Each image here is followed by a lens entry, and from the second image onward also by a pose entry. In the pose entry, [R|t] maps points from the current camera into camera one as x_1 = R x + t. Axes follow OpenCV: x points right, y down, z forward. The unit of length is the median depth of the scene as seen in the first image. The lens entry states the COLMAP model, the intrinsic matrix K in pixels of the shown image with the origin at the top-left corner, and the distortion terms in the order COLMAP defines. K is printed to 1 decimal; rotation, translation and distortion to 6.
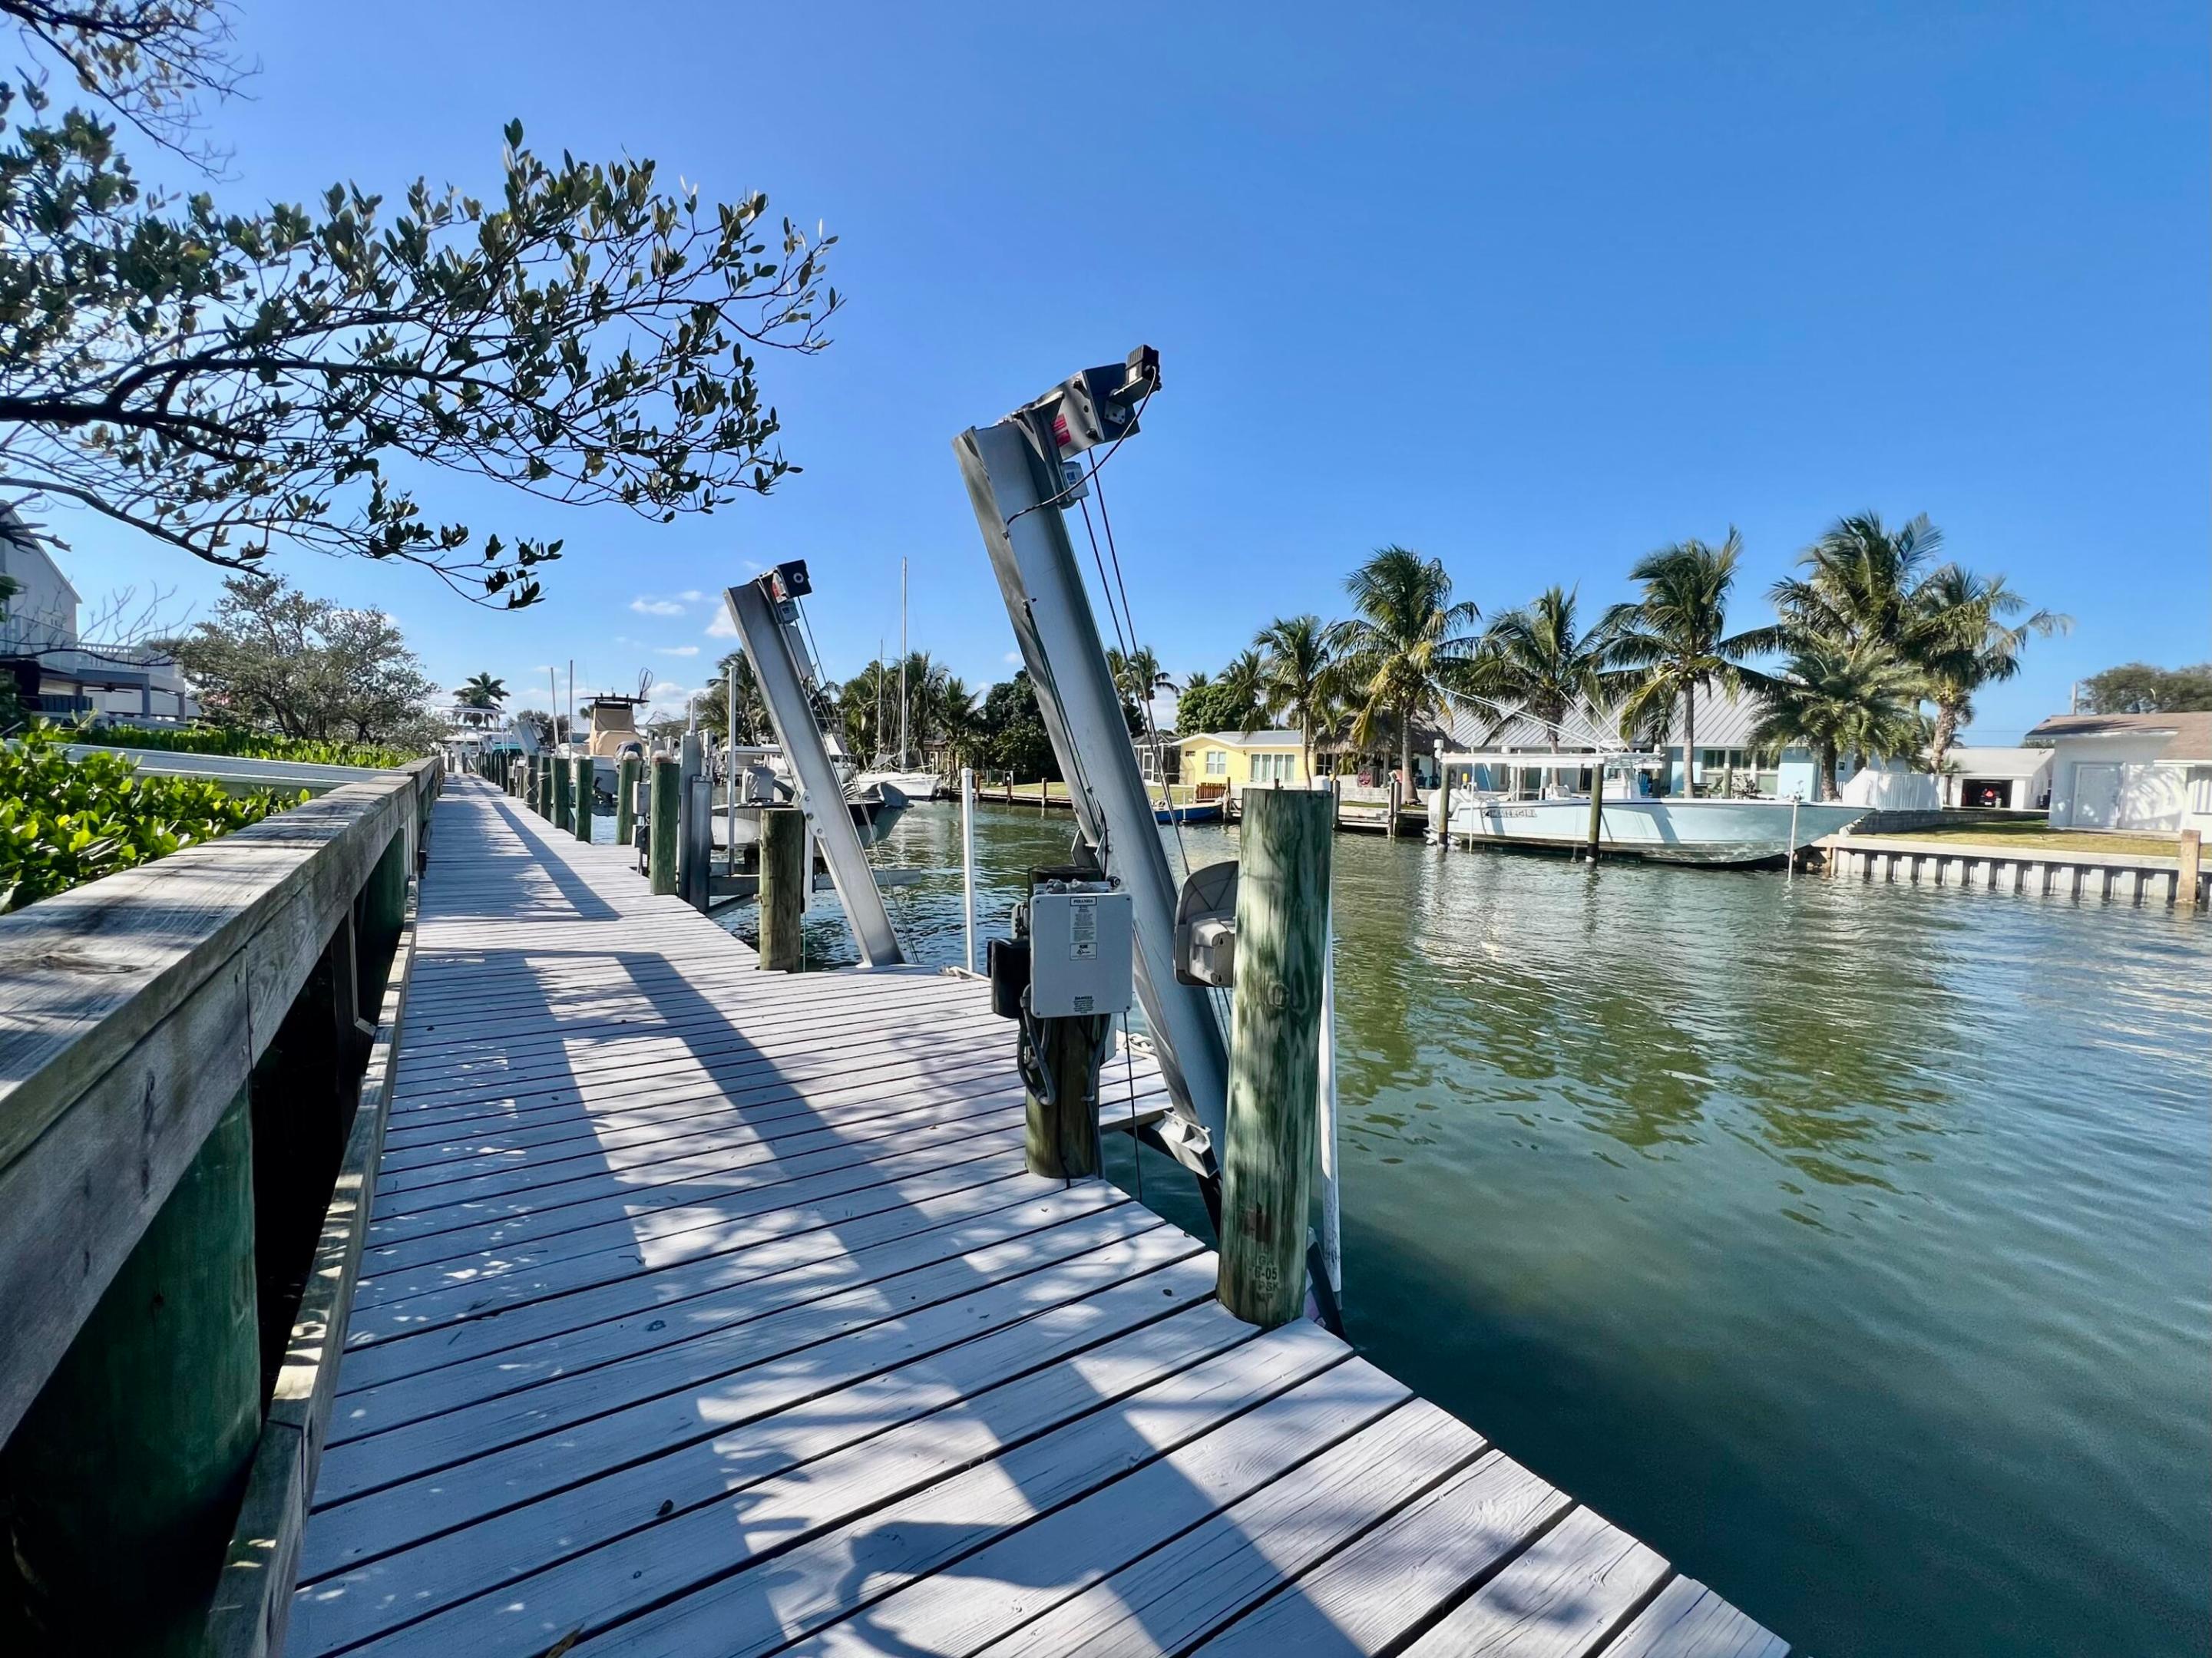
lens RADIAL K [[902.4, 0, 1090.9], [0, 902.4, 826.6], [0, 0, 1]] dist [-0.002406, 0.000069]
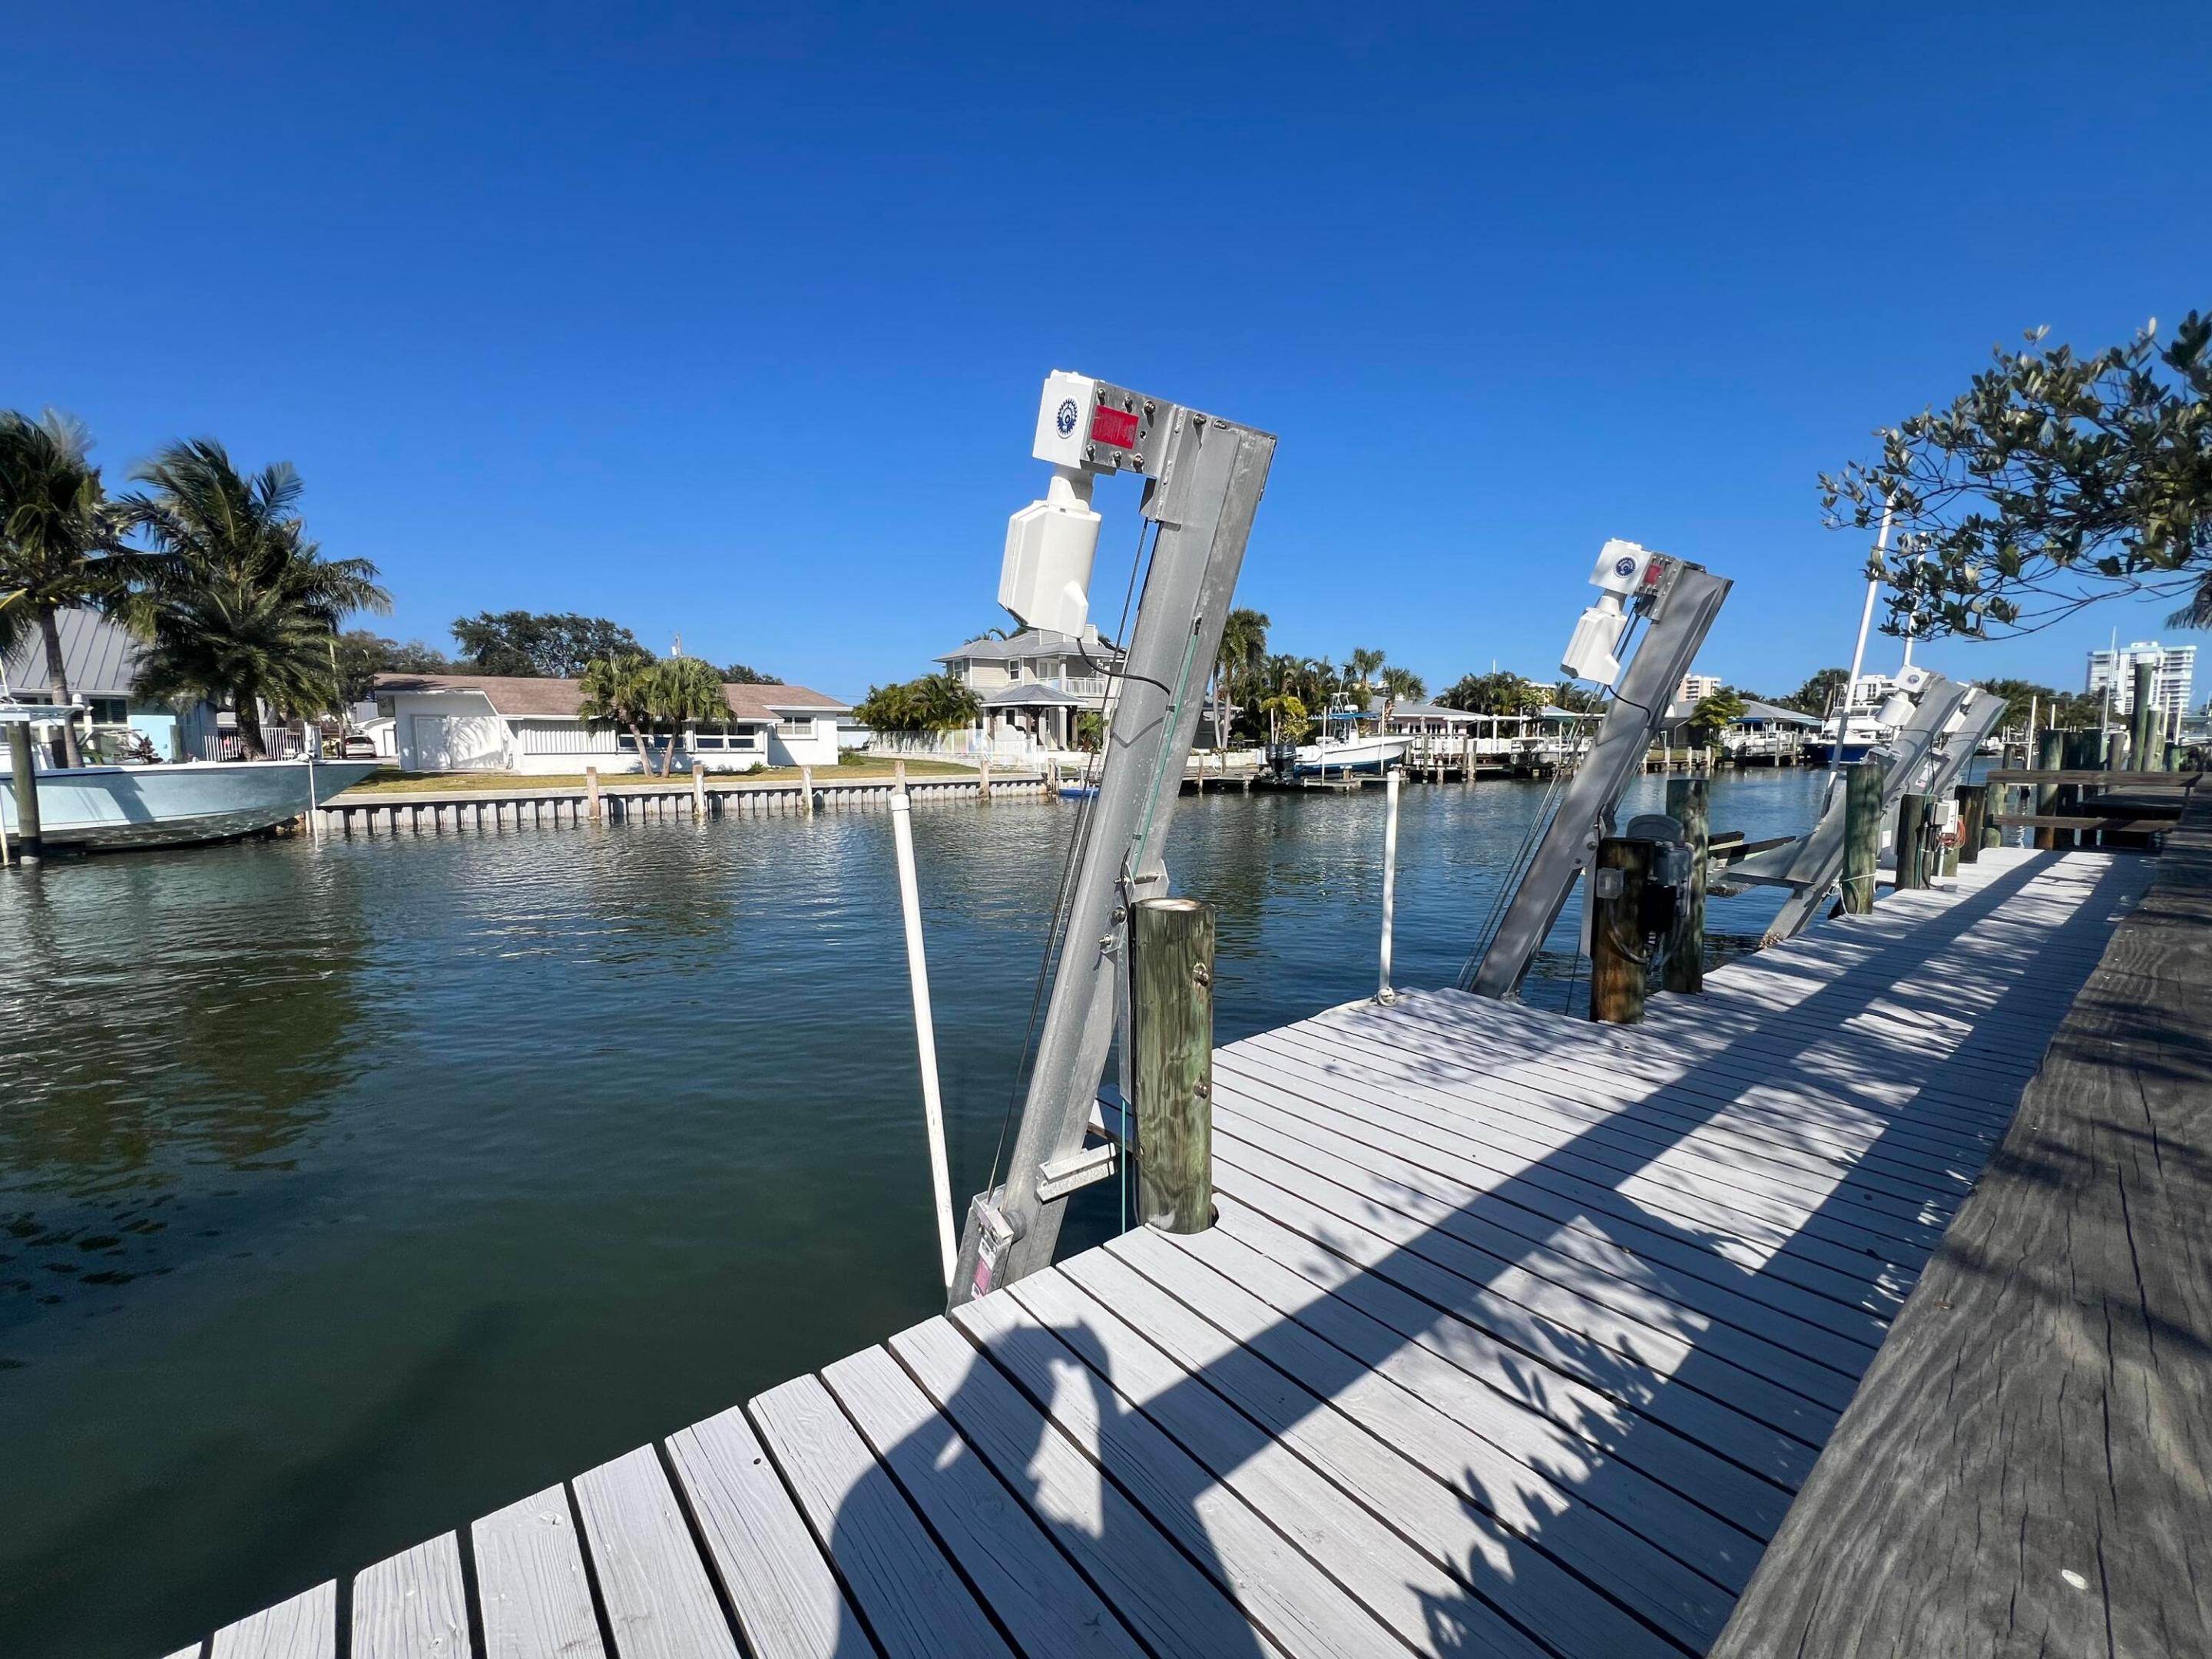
lens RADIAL K [[902.5, 0, 1090.9], [0, 902.5, 827.1], [0, 0, 1]] dist [-0.002406, 0.000069]
pose [[-0.052946, -0.126571, 0.990544, -0.217597], [0.064315, 0.989443, 0.129868, -0.034057], [-0.996524, 0.070583, -0.044246, 0.279543]]
